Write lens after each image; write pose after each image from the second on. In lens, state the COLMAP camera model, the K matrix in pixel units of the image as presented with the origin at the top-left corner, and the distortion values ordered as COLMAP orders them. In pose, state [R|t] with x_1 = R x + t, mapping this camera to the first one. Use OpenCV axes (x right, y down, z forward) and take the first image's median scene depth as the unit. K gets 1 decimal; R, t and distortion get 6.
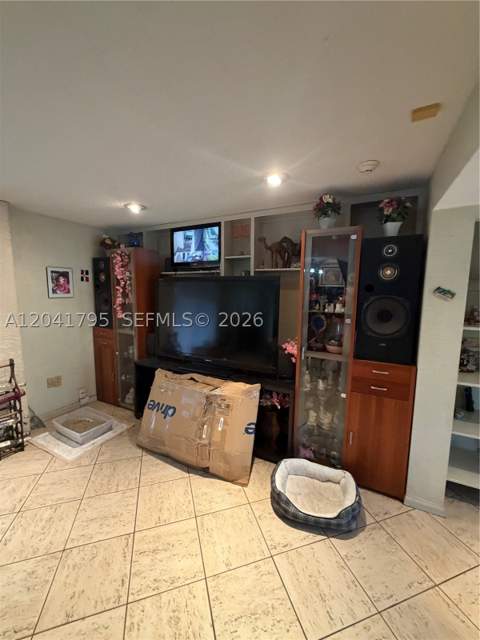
lens RADIAL K [[255.7, 0, 238.2], [0, 255.7, 318.2], [0, 0, 1]] dist [0.002670, -0.000012]
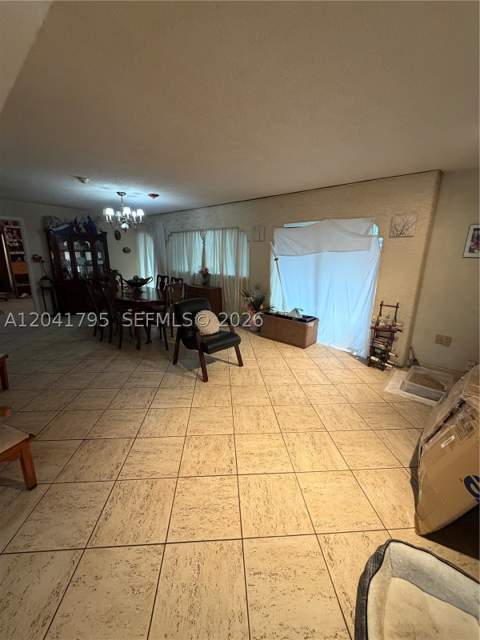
lens RADIAL K [[255.7, 0, 238.2], [0, 255.7, 318.2], [0, 0, 1]] dist [0.002670, -0.000012]
pose [[-0.232676, 0.224245, -0.946349, 0.650621], [-0.132609, 0.956652, 0.259290, 0.006466], [0.963471, 0.185826, -0.192853, 0.573788]]
